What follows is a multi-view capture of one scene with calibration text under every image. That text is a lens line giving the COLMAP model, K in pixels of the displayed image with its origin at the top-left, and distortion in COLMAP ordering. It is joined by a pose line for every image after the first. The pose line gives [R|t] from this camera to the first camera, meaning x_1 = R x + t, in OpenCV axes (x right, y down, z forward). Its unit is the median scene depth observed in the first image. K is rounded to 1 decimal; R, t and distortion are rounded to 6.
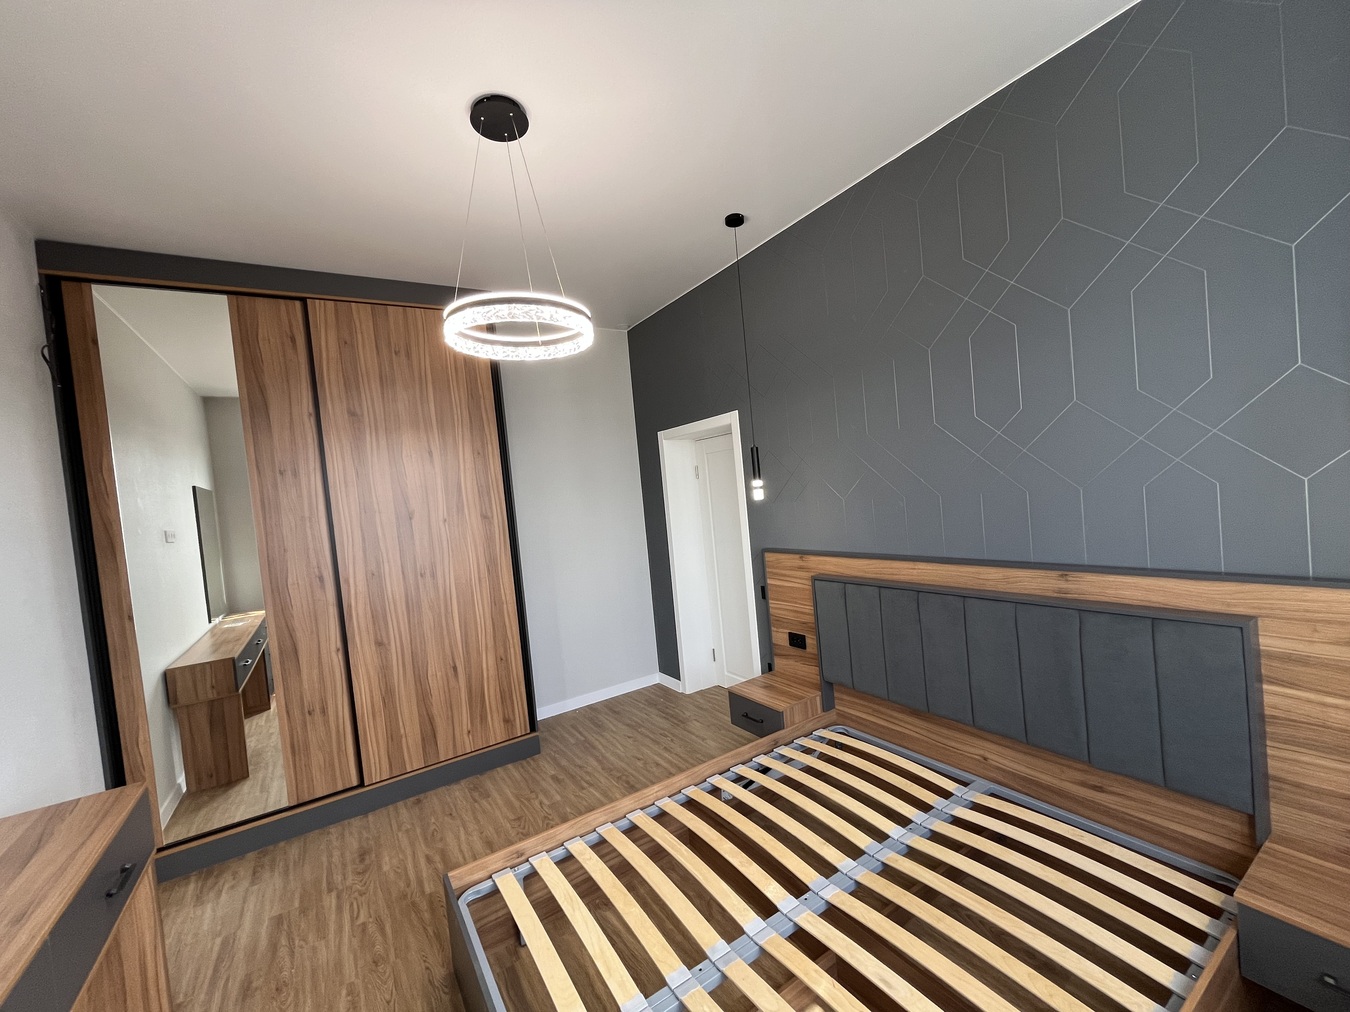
lens RADIAL K [[546.1, 0, 675.0], [0, 546.1, 508.4], [0, 0, 1]] dist [-0.004370, -0.000397]
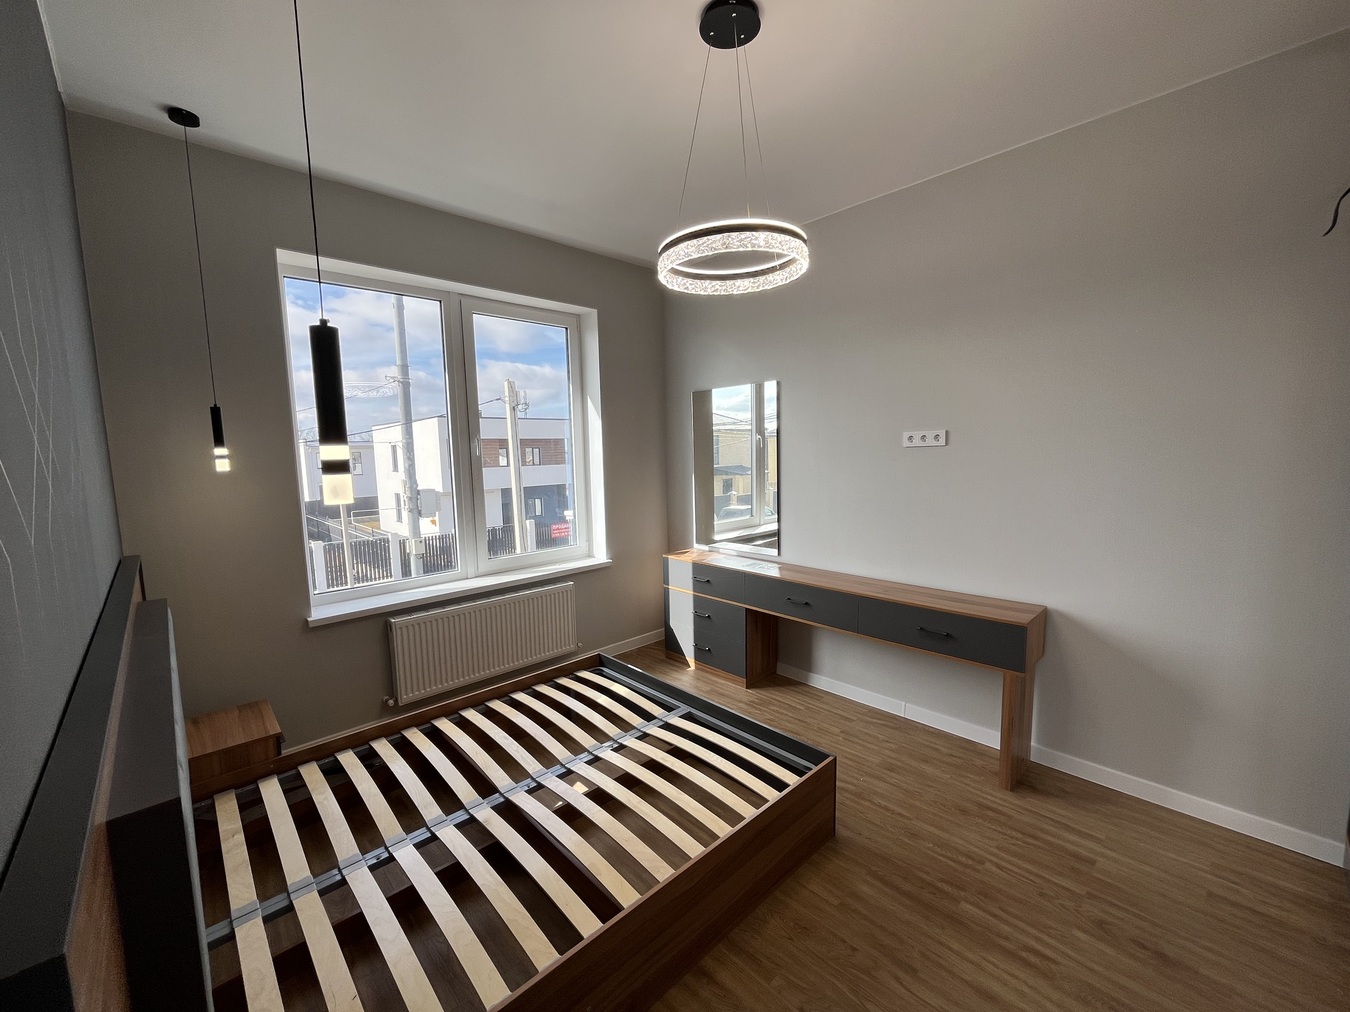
lens RADIAL K [[546.1, 0, 675.0], [0, 546.1, 508.4], [0, 0, 1]] dist [-0.004370, -0.000397]
pose [[-0.976485, 0.132664, -0.169935, 0.023052], [0.106054, 0.981870, 0.157111, -0.038746], [0.187697, 0.135394, -0.972851, 1.213848]]
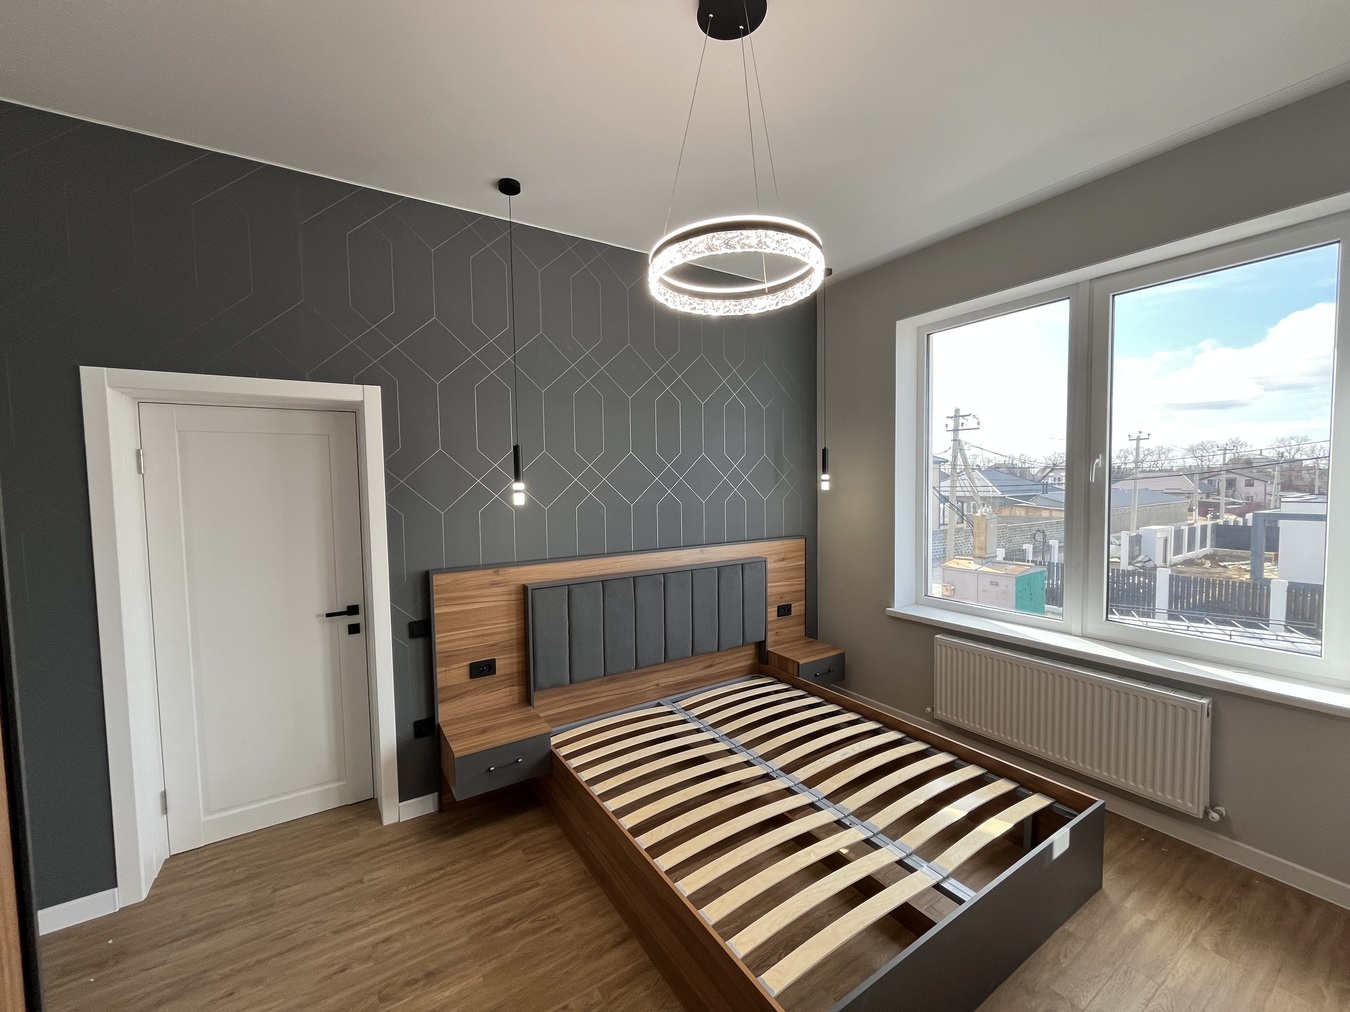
lens RADIAL K [[546.1, 0, 675.0], [0, 546.1, 508.4], [0, 0, 1]] dist [-0.004370, -0.000397]
pose [[0.003965, 0.040693, 0.999164, -0.671437], [0.048784, 0.997974, -0.040838, 0.035122], [-0.998801, 0.048906, 0.001972, 0.680064]]
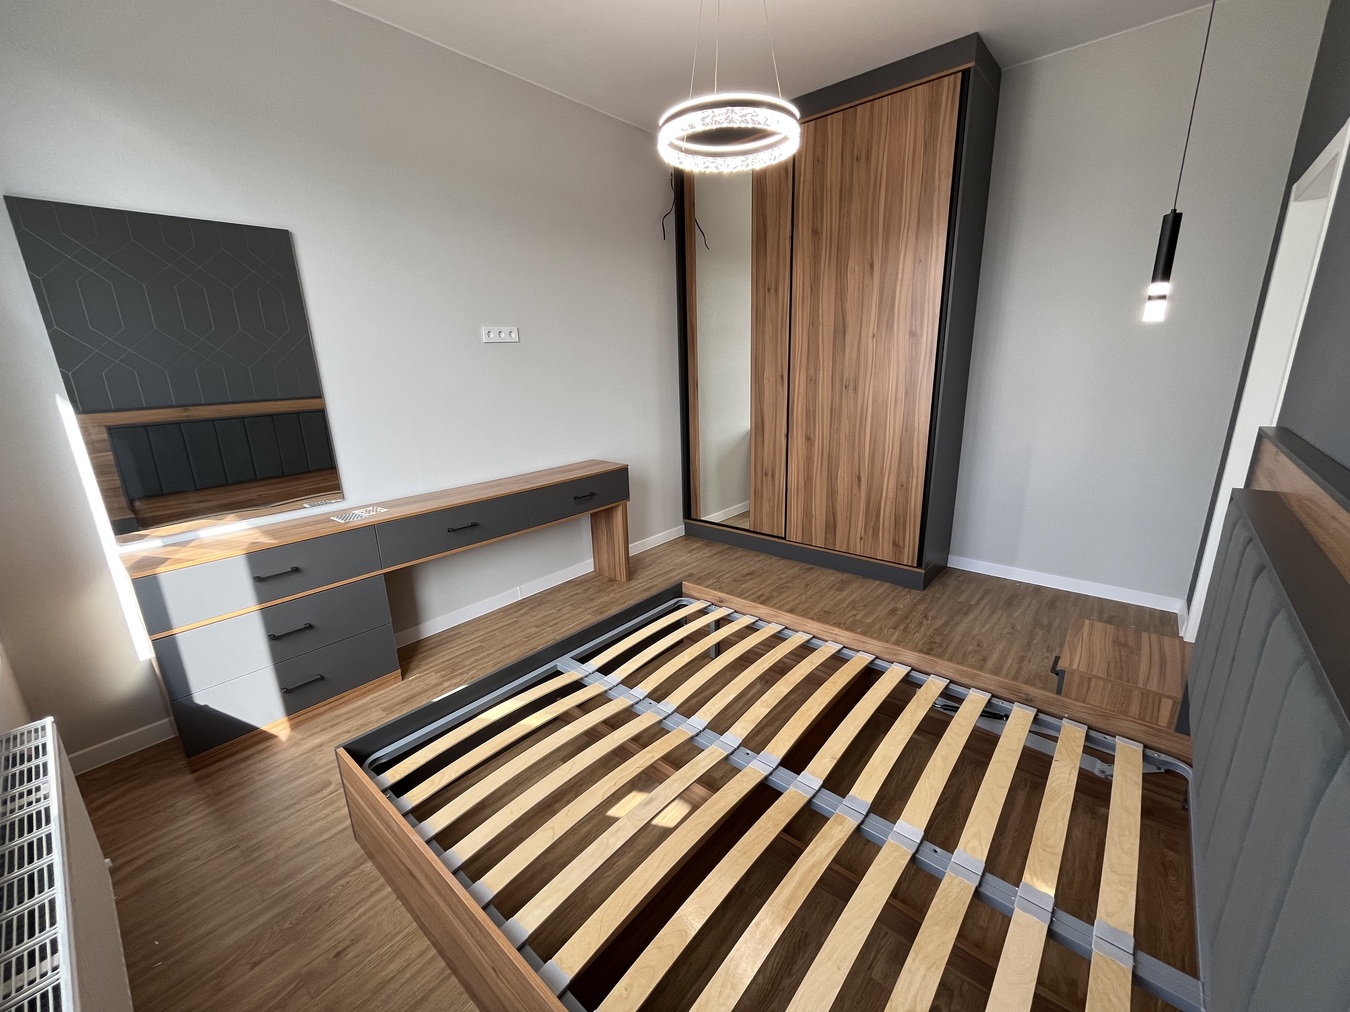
lens RADIAL K [[549.2, 0, 671.7], [0, 549.2, 510.1], [0, 0, 1]] dist [0.000901, -0.000057]
pose [[0.283610, 0.335539, -0.898320, 0.520409], [-0.029003, 0.939358, 0.341711, -0.012420], [0.958501, -0.070858, 0.276143, 0.347032]]
